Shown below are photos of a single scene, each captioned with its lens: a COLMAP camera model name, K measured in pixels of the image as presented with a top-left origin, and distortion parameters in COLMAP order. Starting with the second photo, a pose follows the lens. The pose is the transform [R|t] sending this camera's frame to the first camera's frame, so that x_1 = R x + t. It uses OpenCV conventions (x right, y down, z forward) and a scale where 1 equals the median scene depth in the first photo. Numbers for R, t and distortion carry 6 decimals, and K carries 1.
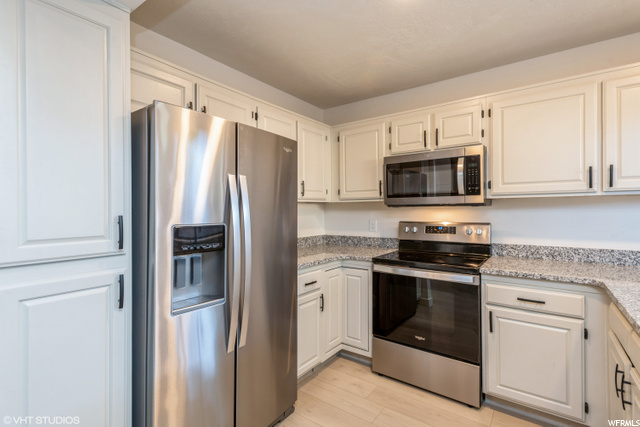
lens RADIAL K [[302.8, 0, 318.6], [0, 302.8, 210.2], [0, 0, 1]] dist [0.011110, -0.004415]
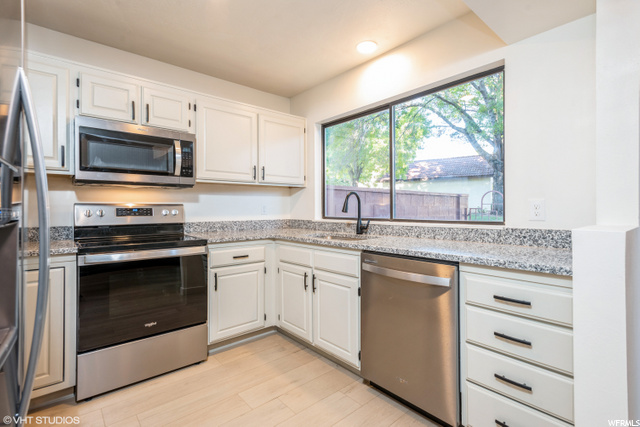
lens RADIAL K [[302.8, 0, 319.9], [0, 302.8, 207.4], [0, 0, 1]] dist [0.011110, -0.004415]
pose [[0.216264, 0.008541, 0.976298, -0.463162], [-0.000517, 0.999963, -0.008634, 0.069738], [-0.976335, 0.001363, 0.216261, 0.289236]]
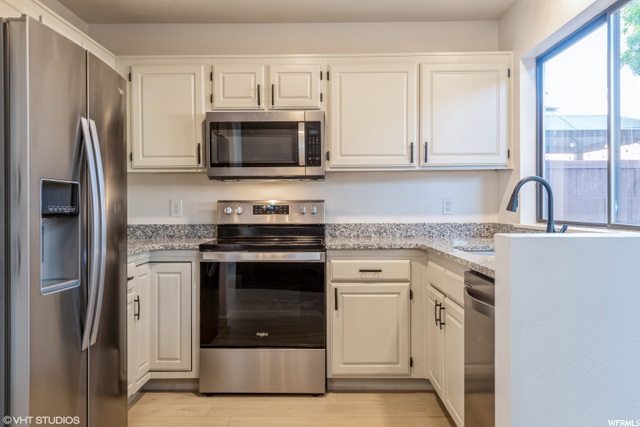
lens RADIAL K [[559.7, 0, 313.3], [0, 559.7, 215.3], [0, 0, 1]] dist [0.034700, -0.011300]
pose [[0.817013, -0.005513, 0.576593, -0.435940], [-0.001212, 0.999936, 0.011278, 0.074892], [-0.576618, -0.009913, 0.816954, -0.337339]]
